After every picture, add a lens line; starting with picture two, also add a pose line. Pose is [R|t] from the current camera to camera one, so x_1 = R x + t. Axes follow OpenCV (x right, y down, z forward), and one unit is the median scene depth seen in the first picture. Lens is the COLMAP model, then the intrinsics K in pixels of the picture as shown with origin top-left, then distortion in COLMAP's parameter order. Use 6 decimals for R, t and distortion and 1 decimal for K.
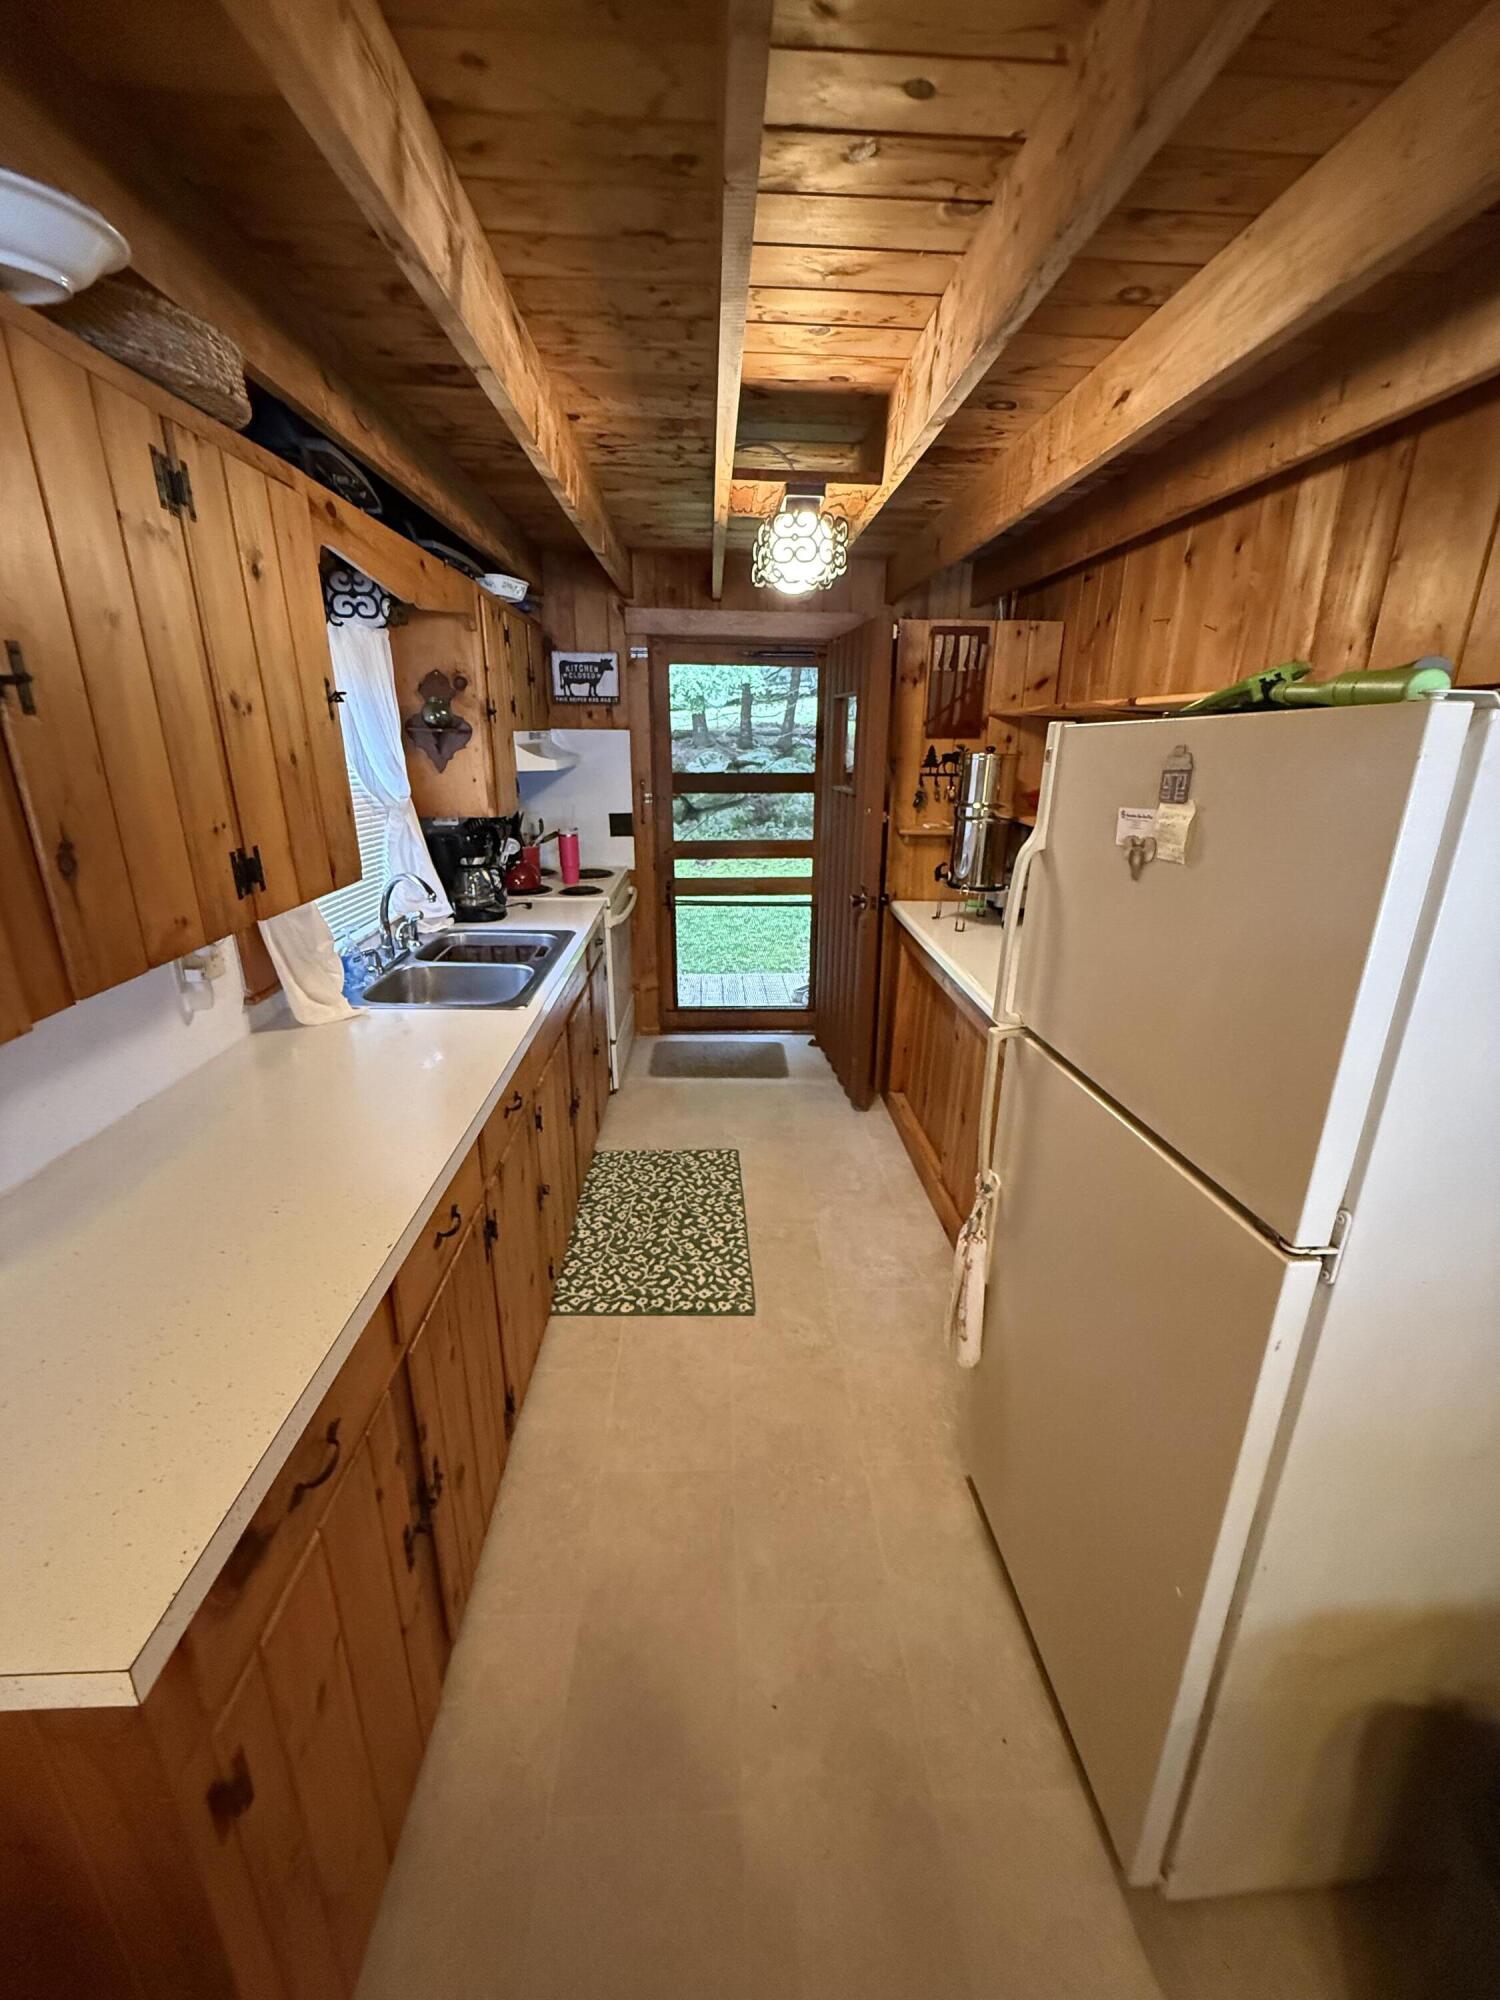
lens RADIAL K [[792.7, 0, 744.1], [0, 792.7, 998.3], [0, 0, 1]] dist [-0.002936, 0.000746]
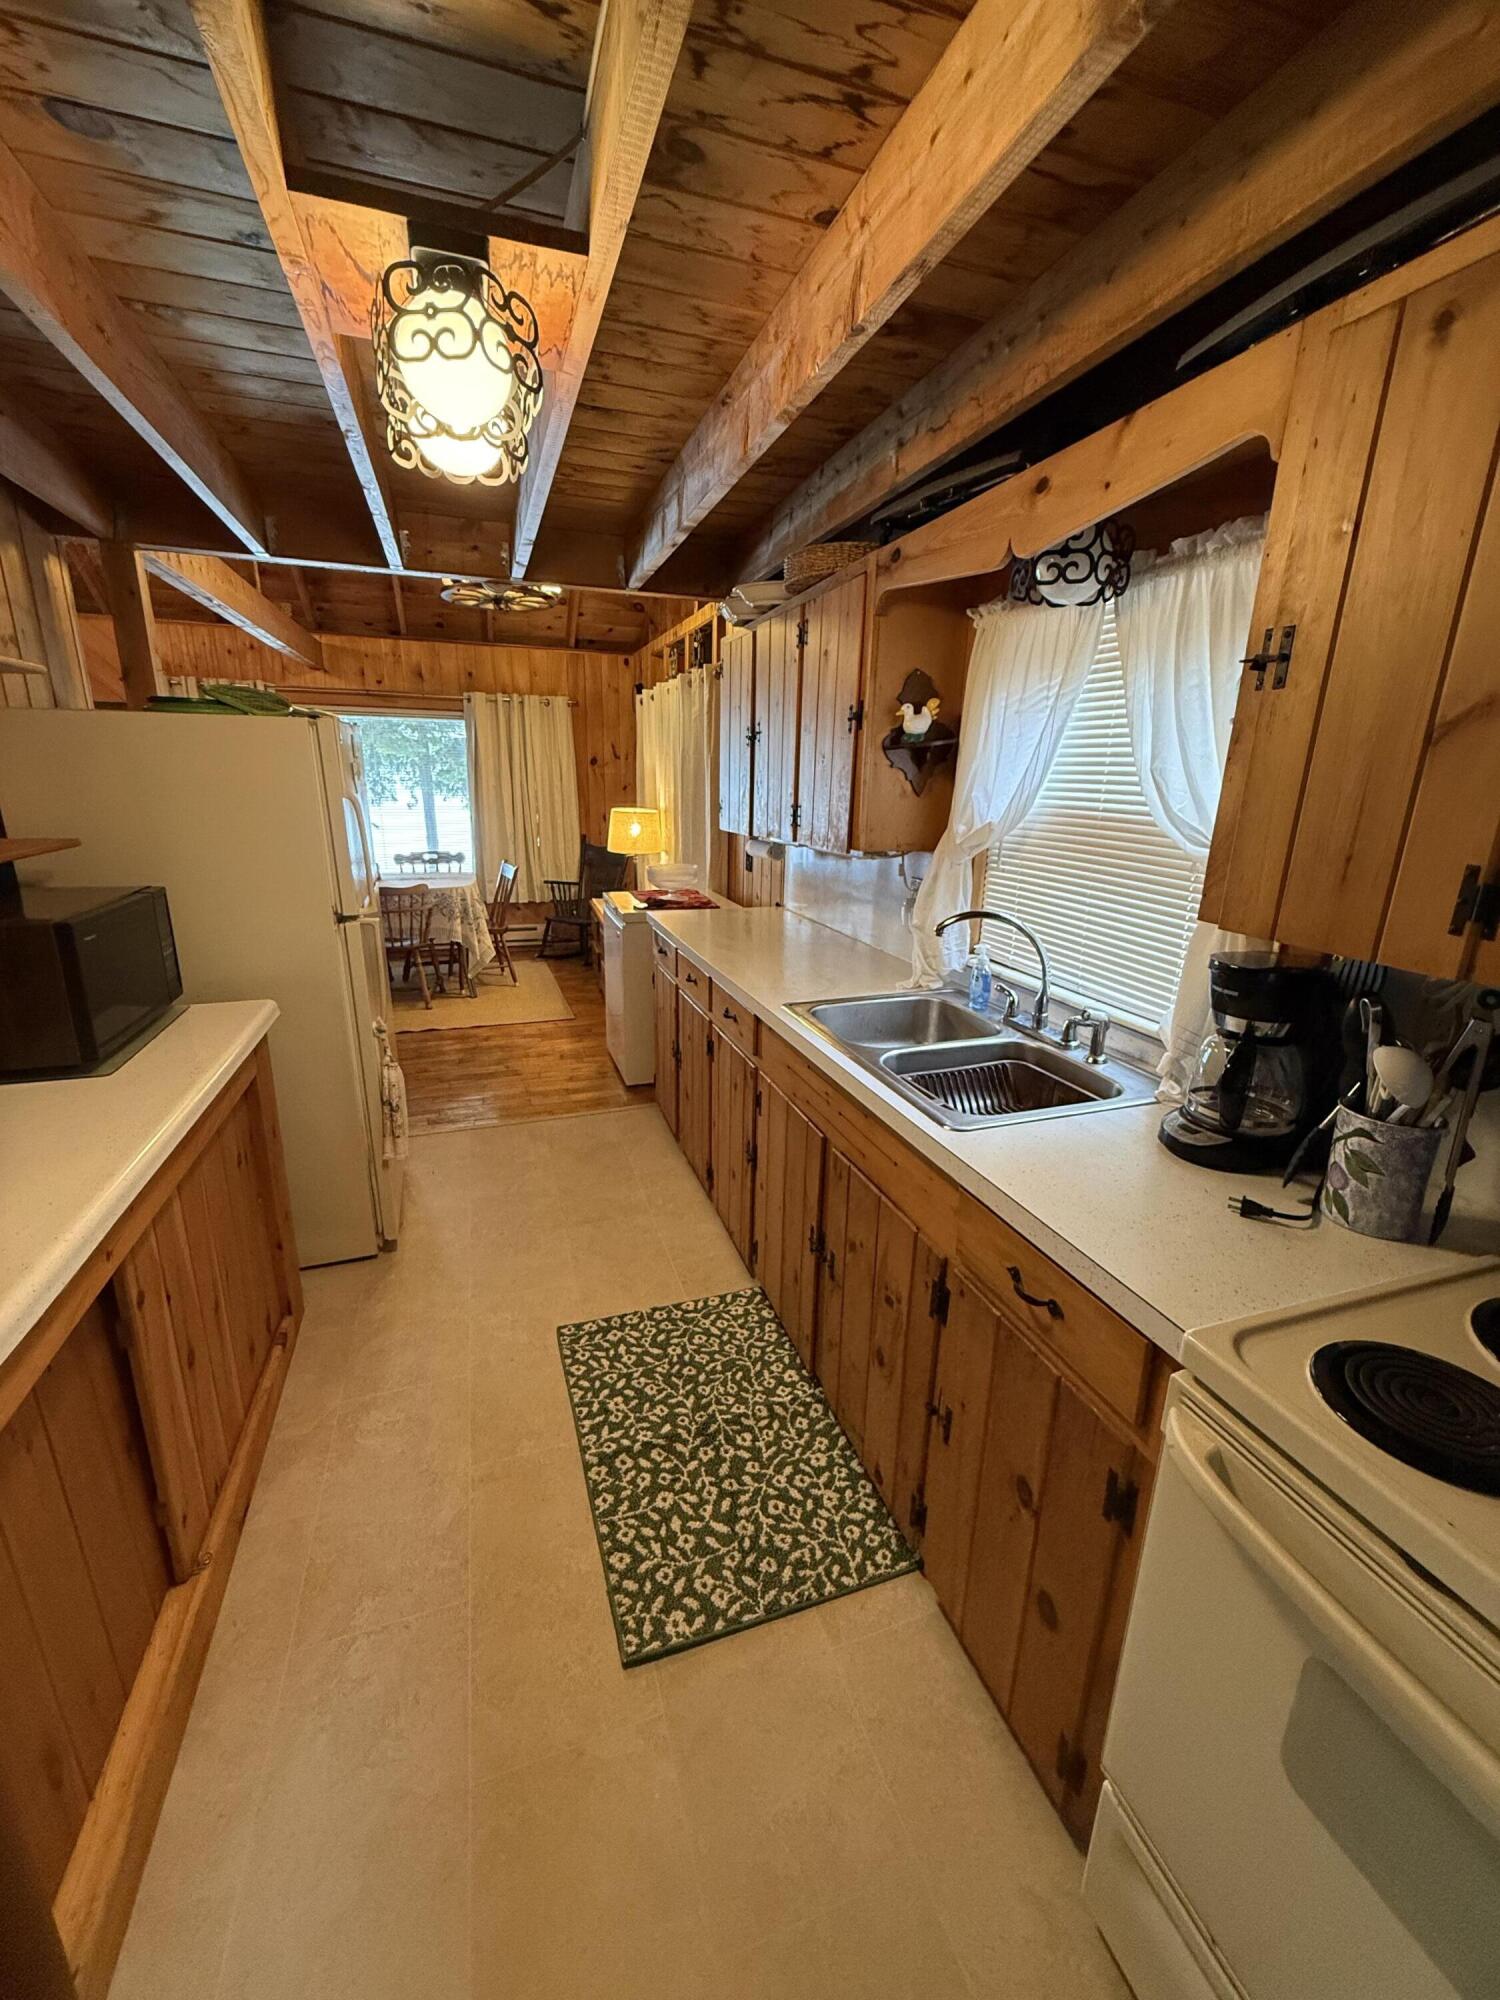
lens RADIAL K [[792.7, 0, 757.8], [0, 792.7, 1004.5], [0, 0, 1]] dist [-0.002936, 0.000746]
pose [[-0.955218, 0.049406, -0.291749, 0.032508], [-0.125734, 0.824755, 0.551335, -0.377008], [0.267860, 0.563328, -0.781609, 1.232351]]
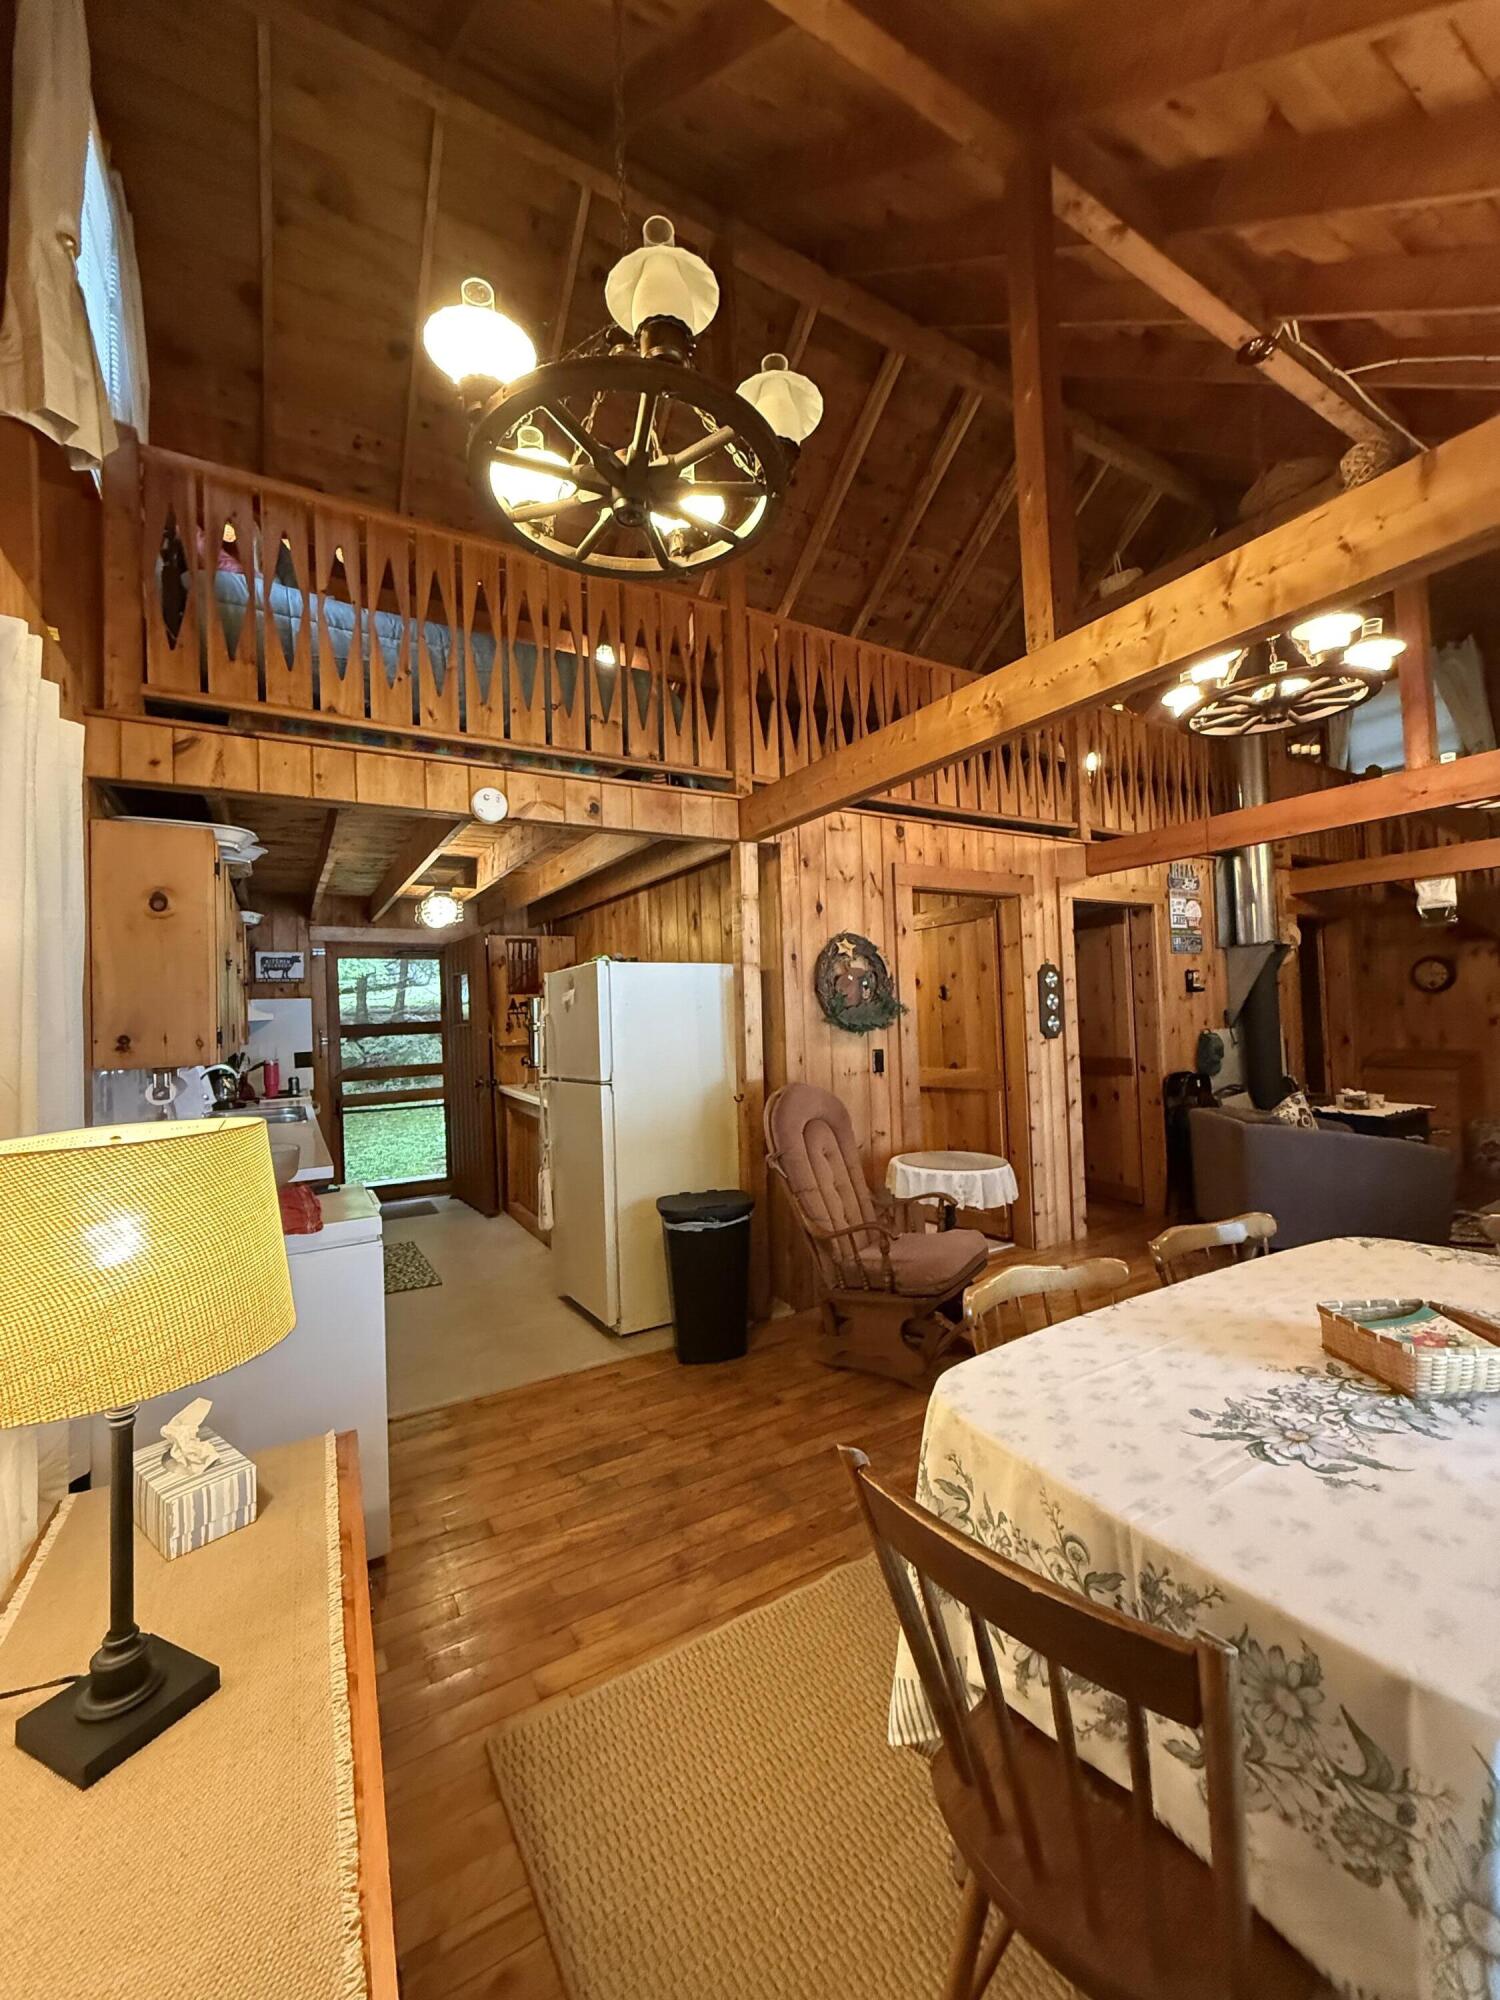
lens RADIAL K [[792.7, 0, 748.1], [0, 792.7, 995.9], [0, 0, 1]] dist [-0.002936, 0.000746]
pose [[0.880436, -0.029662, 0.473236, -0.159911], [0.191943, 0.934908, -0.298503, 0.348309], [-0.433578, 0.353647, 0.828821, -0.803987]]
